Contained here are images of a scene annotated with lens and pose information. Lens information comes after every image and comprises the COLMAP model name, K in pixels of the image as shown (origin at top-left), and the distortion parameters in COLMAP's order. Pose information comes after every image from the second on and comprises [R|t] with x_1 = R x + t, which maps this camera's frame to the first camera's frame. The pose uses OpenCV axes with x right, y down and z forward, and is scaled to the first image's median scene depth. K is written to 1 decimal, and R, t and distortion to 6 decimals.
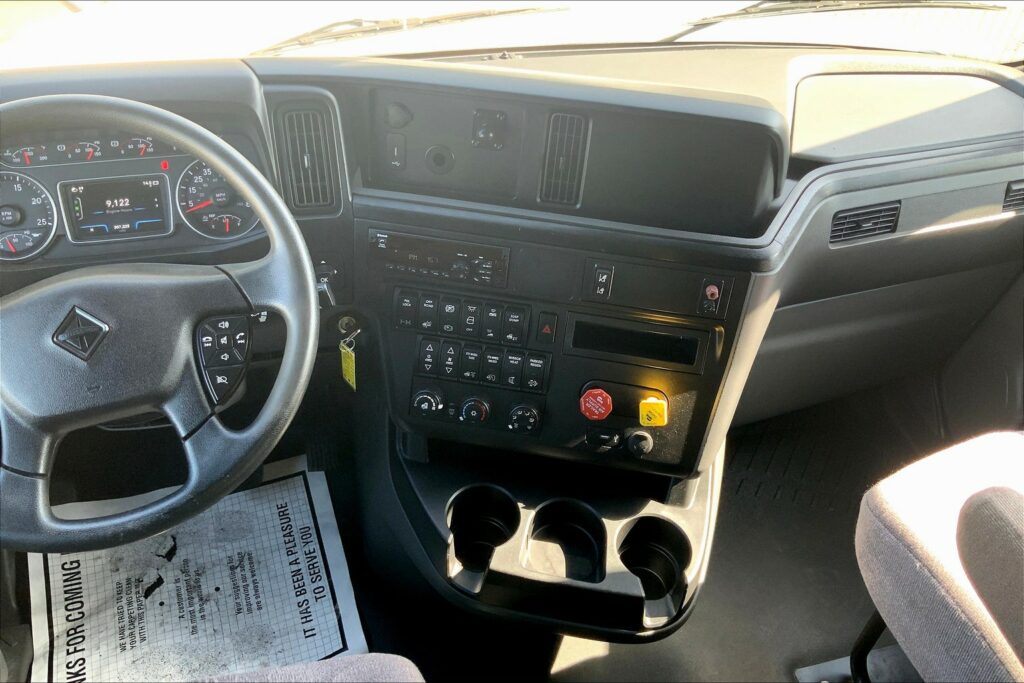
lens RADIAL K [[856.9, 0, 512.3], [0, 856.9, 342.0], [0, 0, 1]] dist [0.077938, -0.167857]
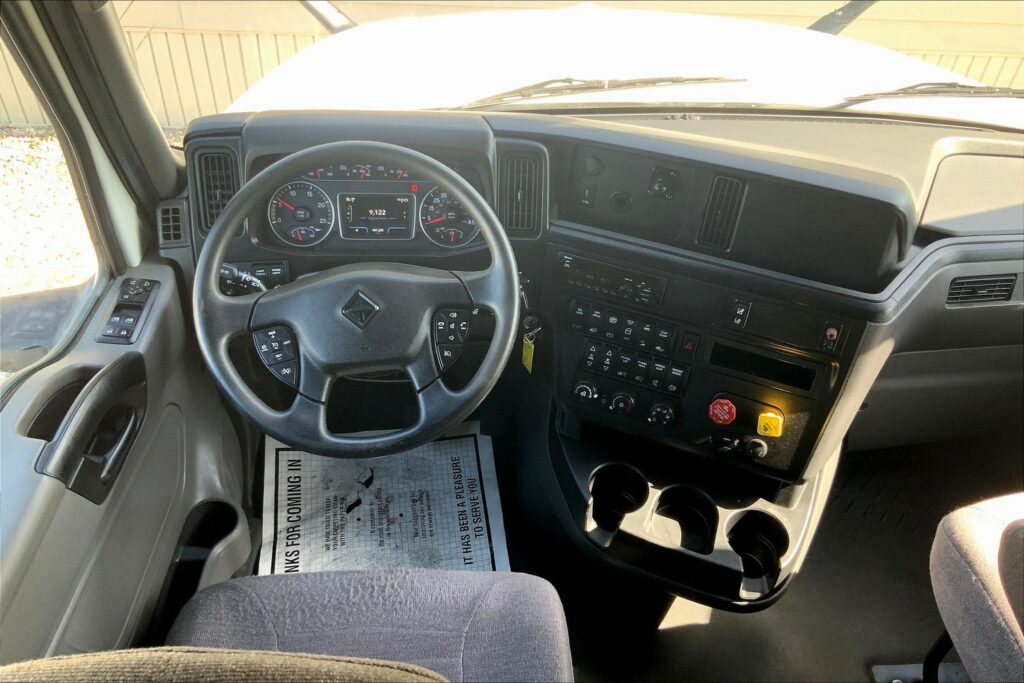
lens RADIAL K [[856.9, 0, 505.7], [0, 856.9, 340.0], [0, 0, 1]] dist [0.077938, -0.167857]
pose [[0.976286, 0.125937, -0.176082, -0.001443], [-0.125653, 0.991992, 0.012804, -0.006291], [0.176284, 0.009625, 0.984292, -0.276805]]
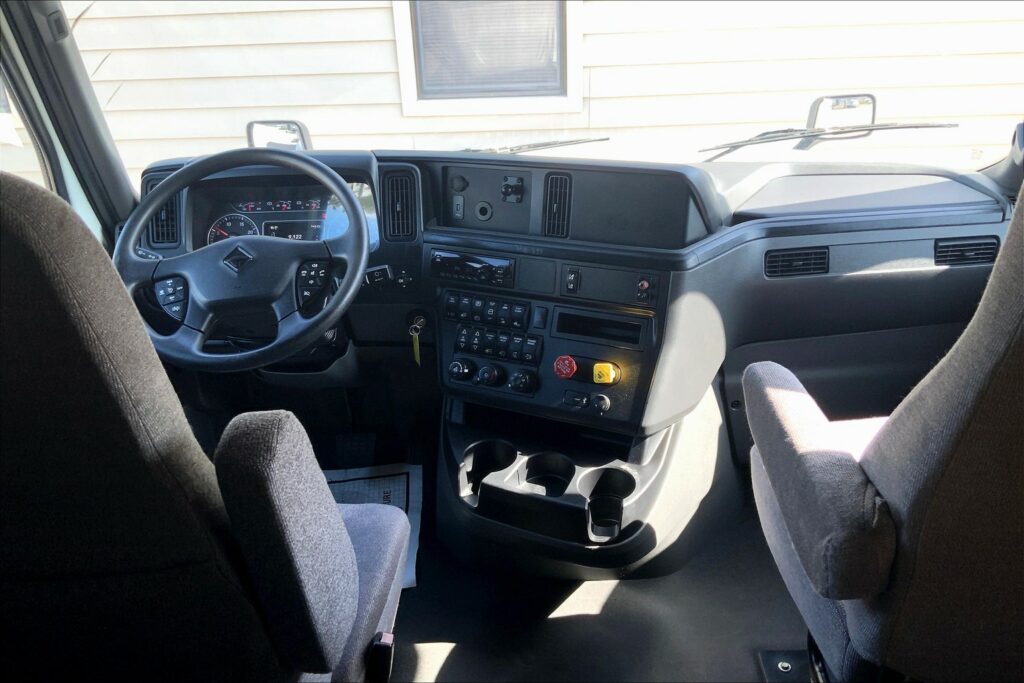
lens RADIAL K [[856.9, 0, 507.2], [0, 856.9, 334.4], [0, 0, 1]] dist [0.077938, -0.167857]
pose [[0.948505, 0.026190, -0.315676, 0.453063], [-0.119541, 0.952481, -0.280159, 0.429576], [0.293338, 0.303469, 0.906565, -0.315595]]
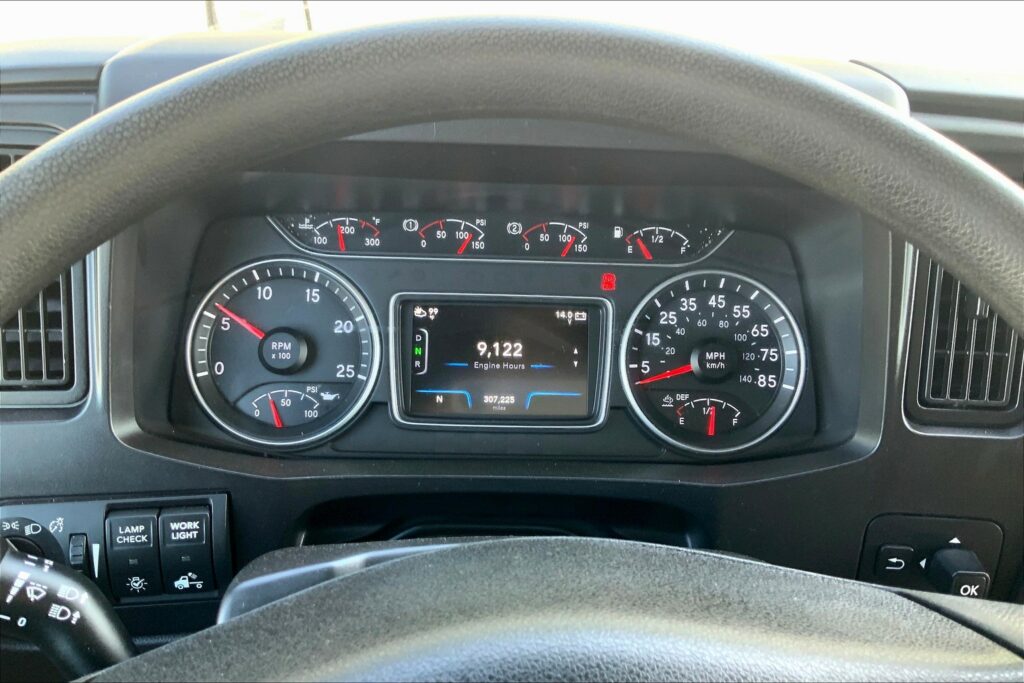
lens RADIAL K [[856.9, 0, 508.4], [0, 856.9, 337.2], [0, 0, 1]] dist [0.077938, -0.167857]
pose [[0.972242, 0.104494, -0.209347, -0.353457], [-0.142986, 0.973568, -0.178102, -0.084093], [0.185203, 0.203092, 0.961485, 0.547094]]
